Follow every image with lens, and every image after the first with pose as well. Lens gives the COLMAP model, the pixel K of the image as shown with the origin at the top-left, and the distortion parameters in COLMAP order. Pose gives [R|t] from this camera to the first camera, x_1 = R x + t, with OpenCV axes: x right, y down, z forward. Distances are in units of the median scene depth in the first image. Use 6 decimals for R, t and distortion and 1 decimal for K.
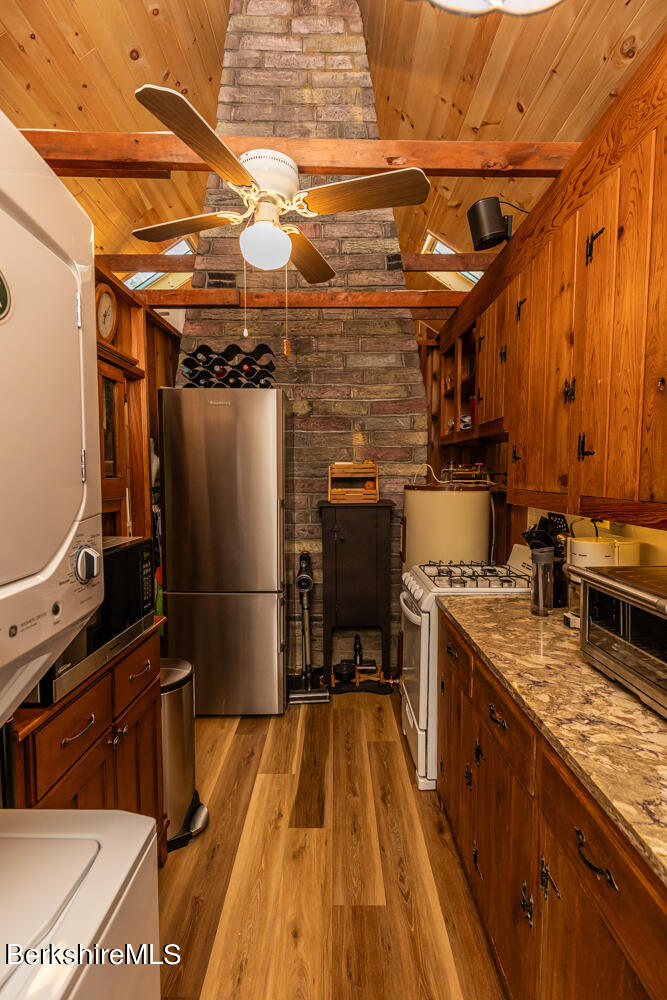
lens RADIAL K [[452.5, 0, 335.3], [0, 452.5, 502.3], [0, 0, 1]] dist [0.008335, -0.000444]
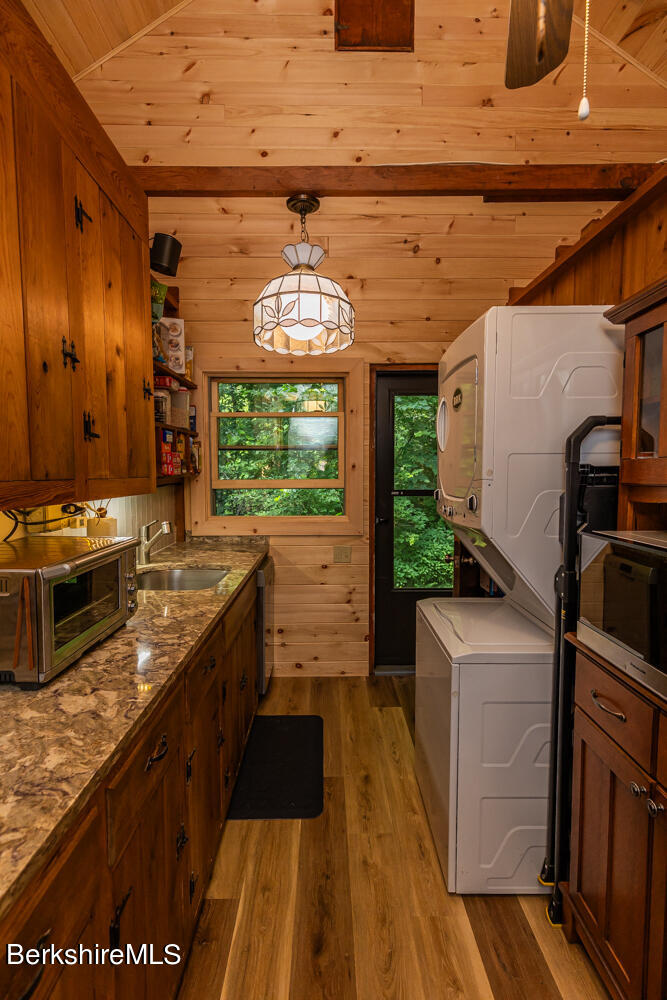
lens RADIAL K [[452.5, 0, 332.9], [0, 452.5, 498.7], [0, 0, 1]] dist [0.008335, -0.000444]
pose [[-0.999977, 0.002796, -0.006252, 0.054705], [0.001998, 0.992260, 0.124162, -0.081758], [0.006551, 0.124146, -0.992242, 1.944857]]
